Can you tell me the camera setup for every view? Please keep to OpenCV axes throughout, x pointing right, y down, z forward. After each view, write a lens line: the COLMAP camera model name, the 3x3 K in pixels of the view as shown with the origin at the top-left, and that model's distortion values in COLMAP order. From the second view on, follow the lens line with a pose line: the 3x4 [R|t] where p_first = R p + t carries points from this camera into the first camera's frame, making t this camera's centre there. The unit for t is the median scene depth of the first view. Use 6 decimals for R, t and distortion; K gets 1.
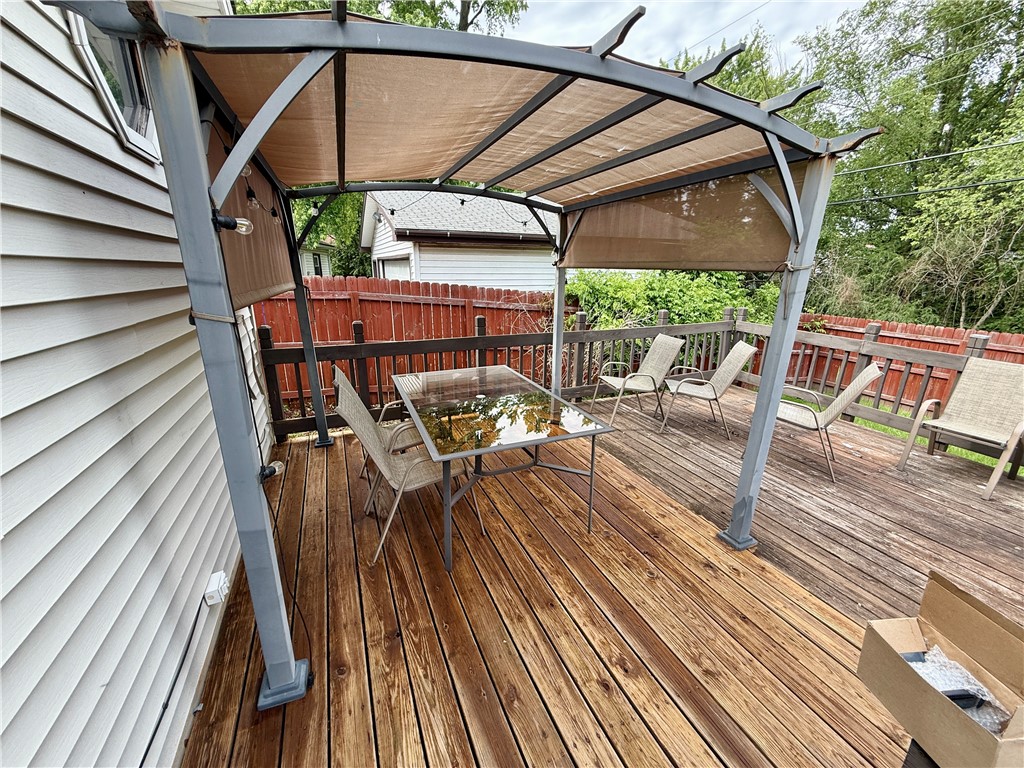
lens RADIAL K [[406.6, 0, 512.0], [0, 406.6, 384.0], [0, 0, 1]] dist [0.002119, -0.000070]
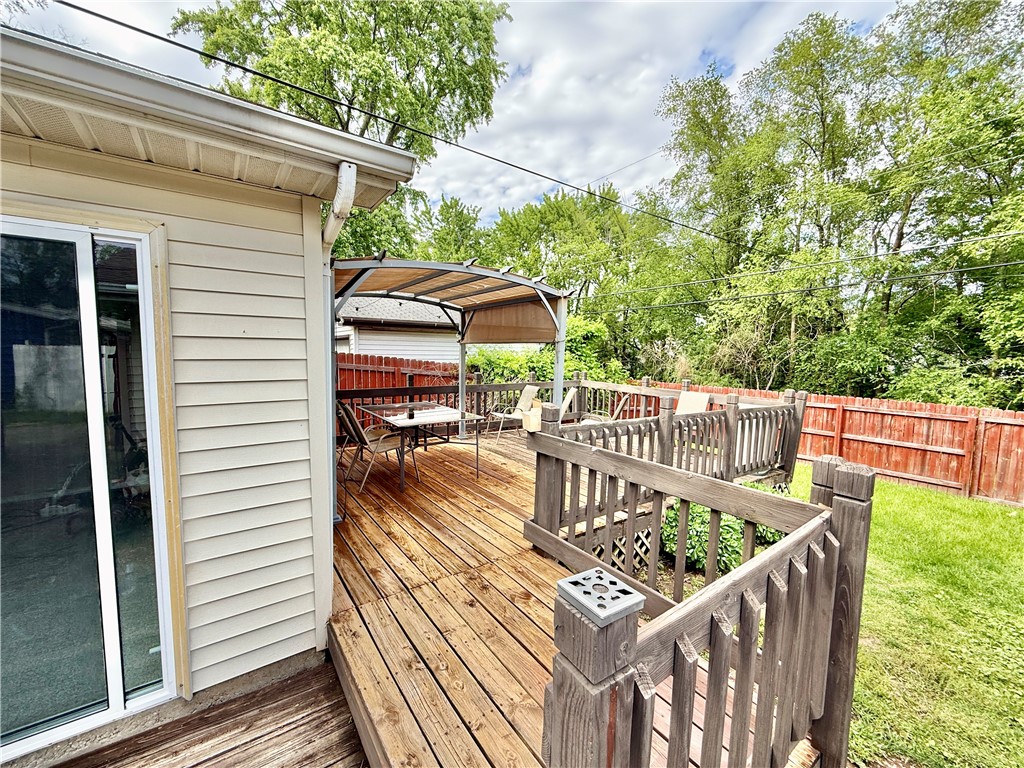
lens RADIAL K [[406.6, 0, 512.0], [0, 406.6, 384.0], [0, 0, 1]] dist [0.002119, -0.000070]
pose [[0.978168, -0.010702, 0.207541, -0.020523], [0.051771, 0.979737, -0.193483, 0.172532], [-0.201265, 0.200003, 0.958901, -0.494344]]
